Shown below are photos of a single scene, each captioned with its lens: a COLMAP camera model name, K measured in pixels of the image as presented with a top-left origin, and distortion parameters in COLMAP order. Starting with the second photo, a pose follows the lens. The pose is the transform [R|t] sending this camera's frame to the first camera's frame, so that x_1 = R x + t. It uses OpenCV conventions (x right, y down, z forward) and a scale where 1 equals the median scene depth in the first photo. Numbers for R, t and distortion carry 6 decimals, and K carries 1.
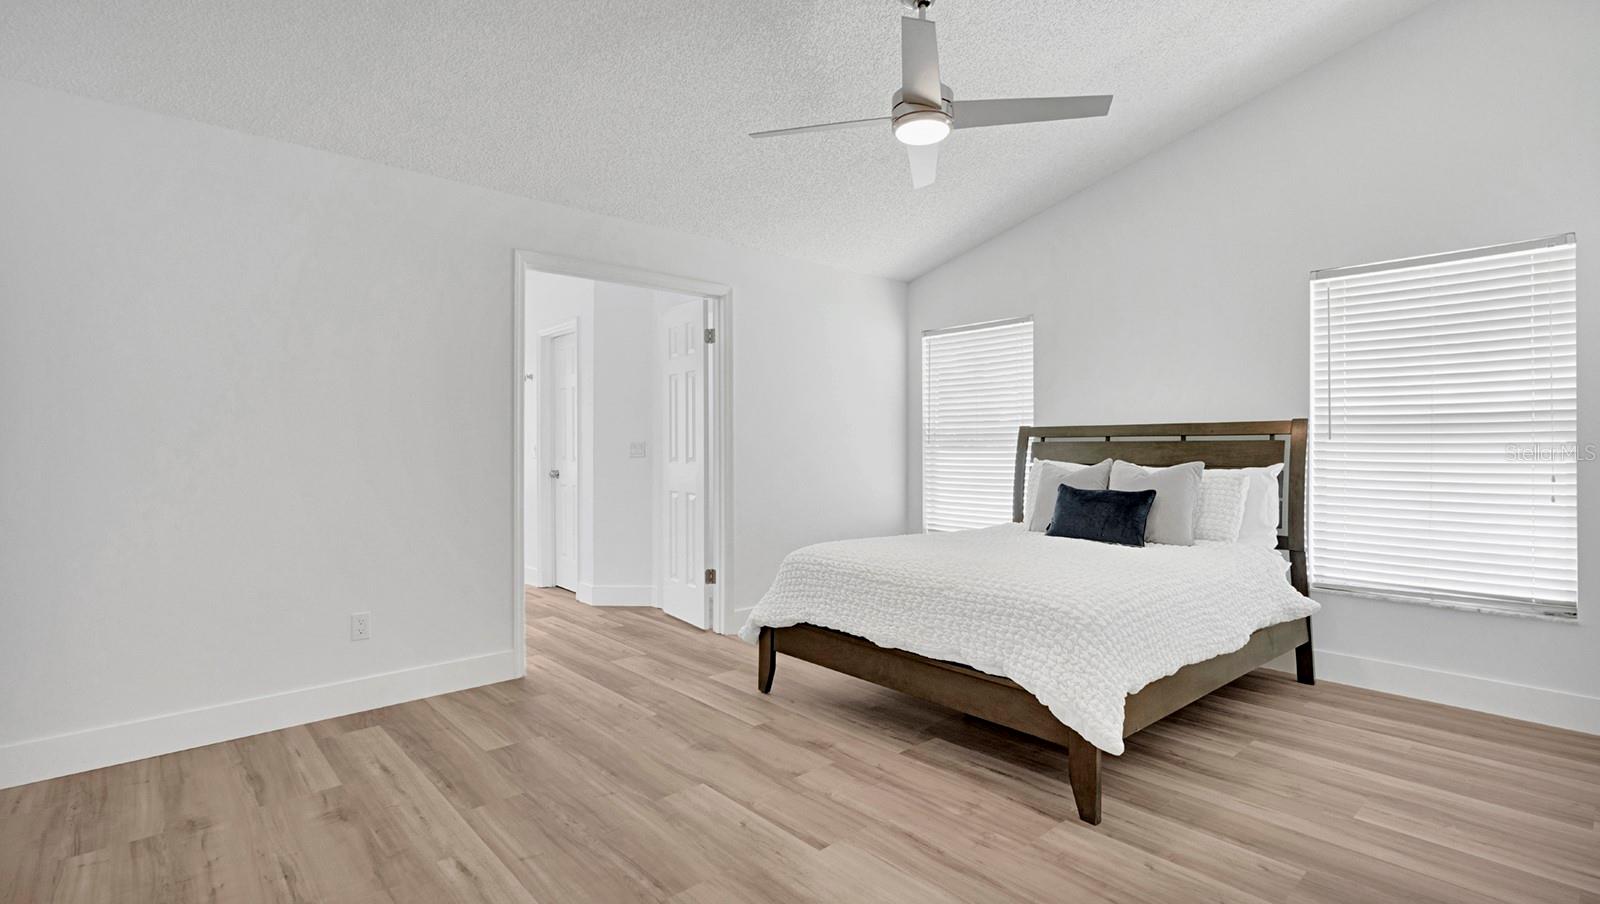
lens RADIAL K [[733.1, 0, 788.4], [0, 733.1, 445.6], [0, 0, 1]] dist [-0.000604, 0.000499]
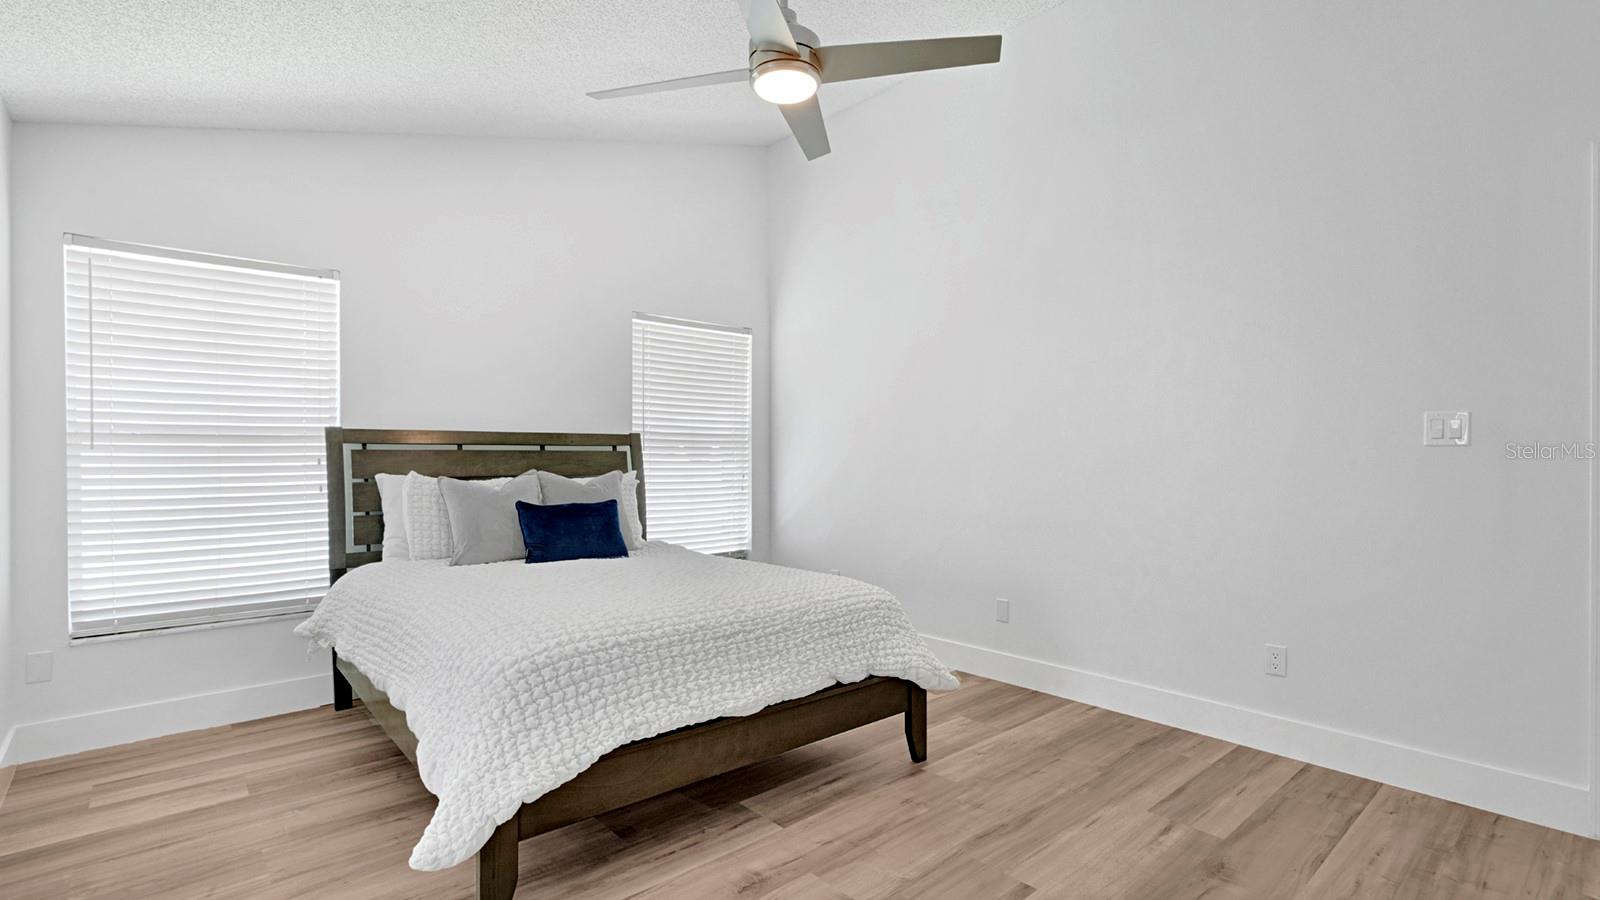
lens RADIAL K [[731.6, 0, 795.8], [0, 731.6, 464.8], [0, 0, 1]] dist [-0.000737, -0.000760]
pose [[0.010778, -0.011447, 0.999876, -0.576662], [-0.003149, 0.999929, 0.011482, 0.000396], [-0.999937, -0.003272, 0.010742, 0.843656]]
